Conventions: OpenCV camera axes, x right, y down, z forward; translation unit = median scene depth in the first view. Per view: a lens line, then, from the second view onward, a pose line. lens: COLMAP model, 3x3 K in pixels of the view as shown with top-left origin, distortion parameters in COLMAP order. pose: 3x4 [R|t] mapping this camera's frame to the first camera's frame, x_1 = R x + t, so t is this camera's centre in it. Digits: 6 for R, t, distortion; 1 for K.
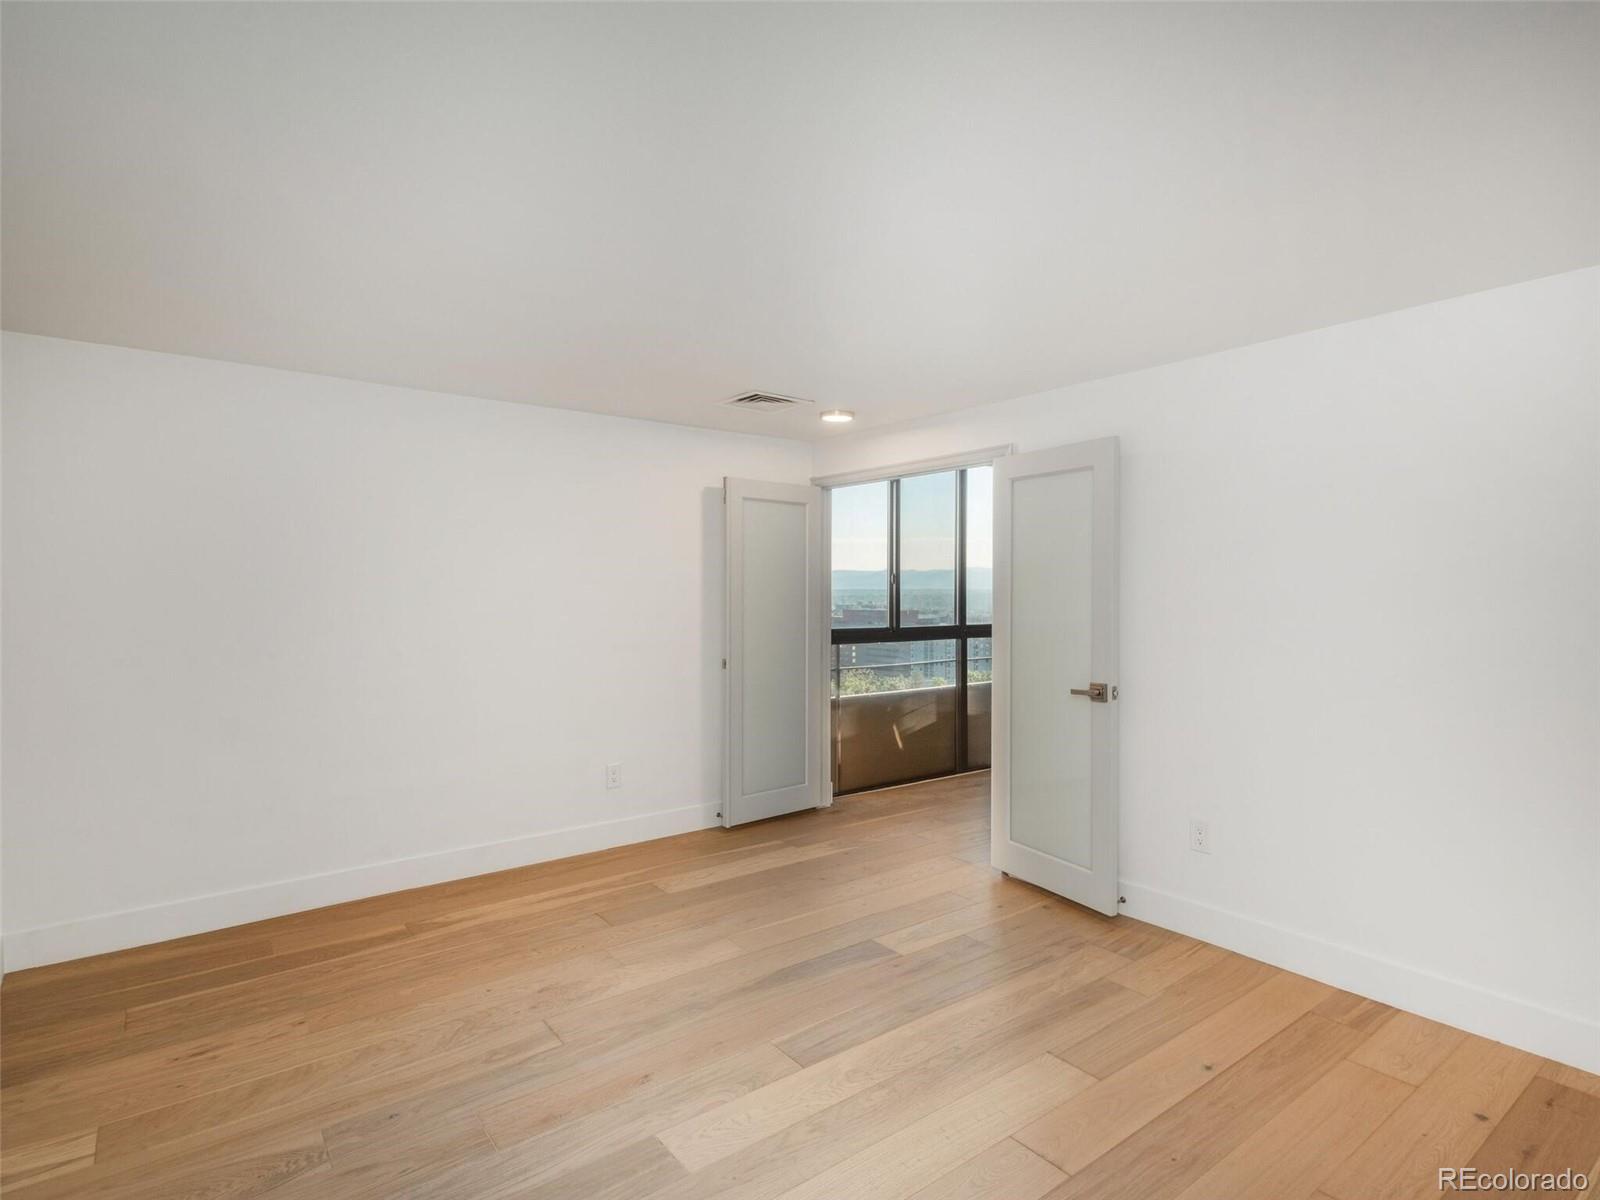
lens RADIAL K [[844.7, 0, 791.4], [0, 844.7, 579.3], [0, 0, 1]] dist [0.013467, -0.003779]
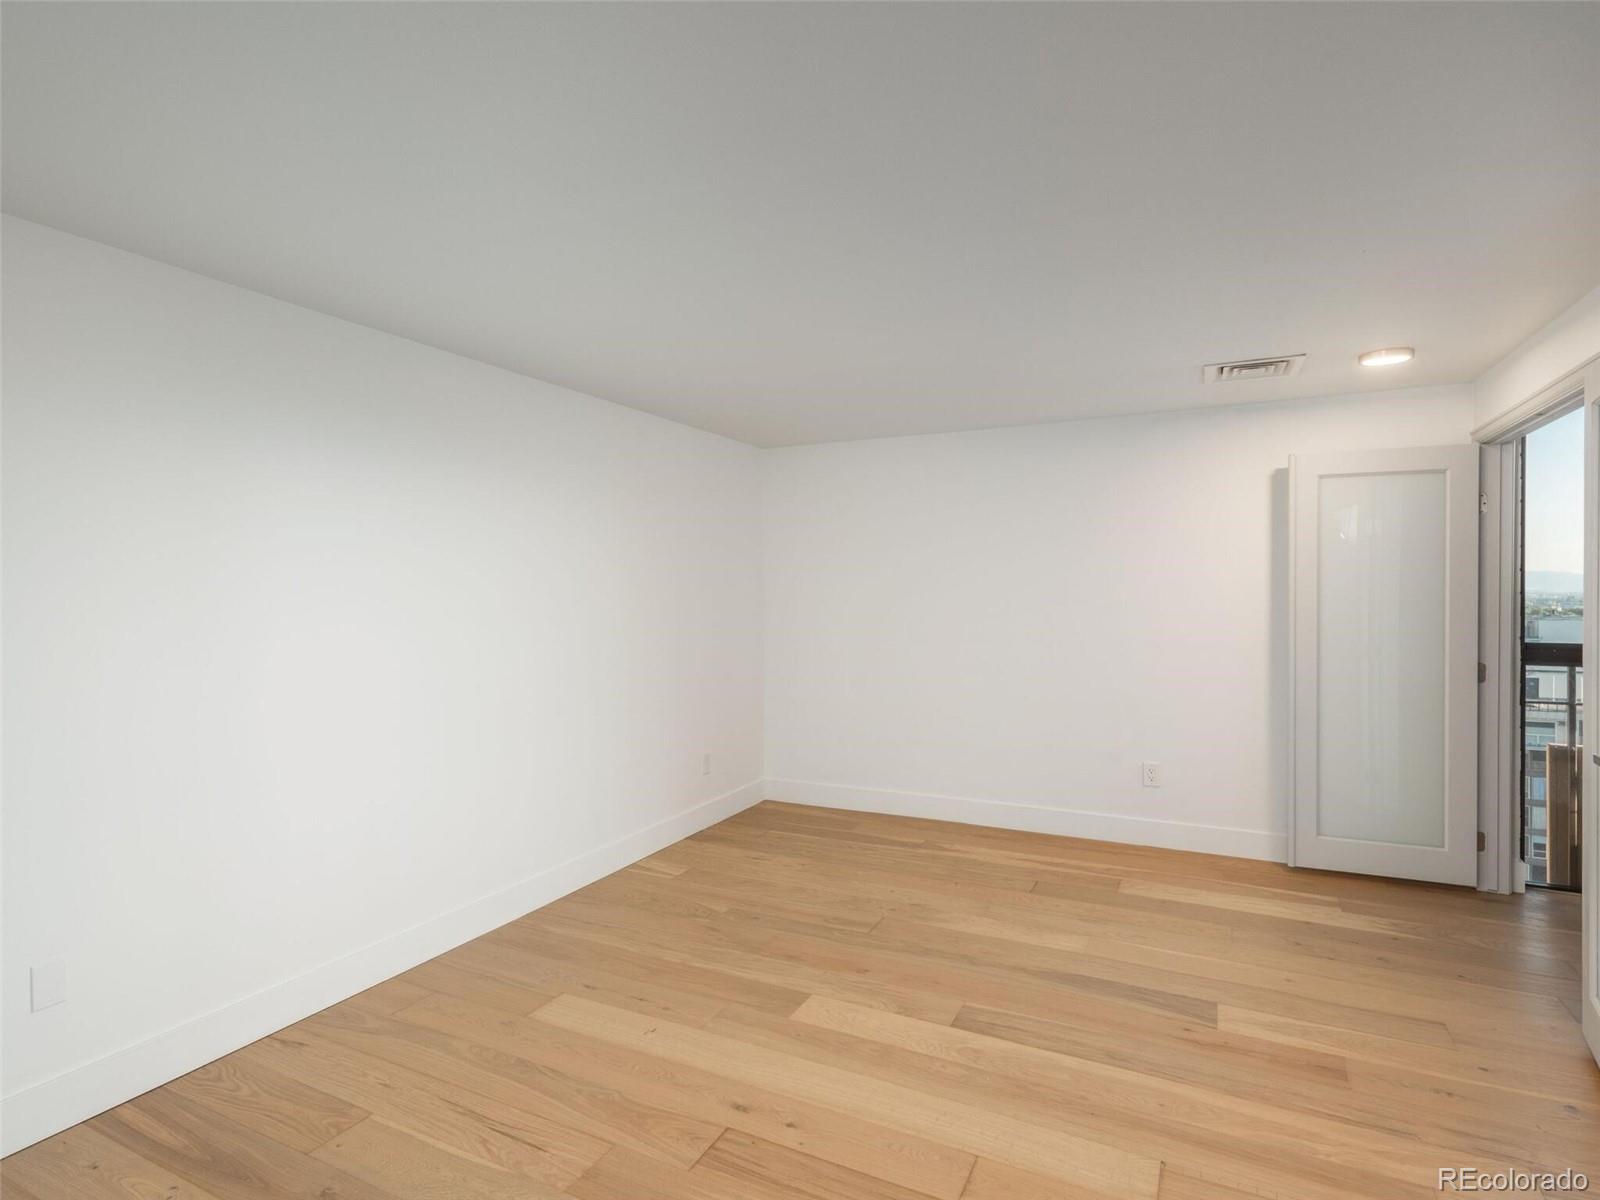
lens RADIAL K [[844.7, 0, 791.4], [0, 844.7, 579.3], [0, 0, 1]] dist [0.013467, -0.003779]
pose [[0.429677, -0.008701, -0.902941, 0.646931], [0.017825, 0.999840, -0.001152, -0.005137], [0.902806, -0.015600, 0.429764, 0.243624]]
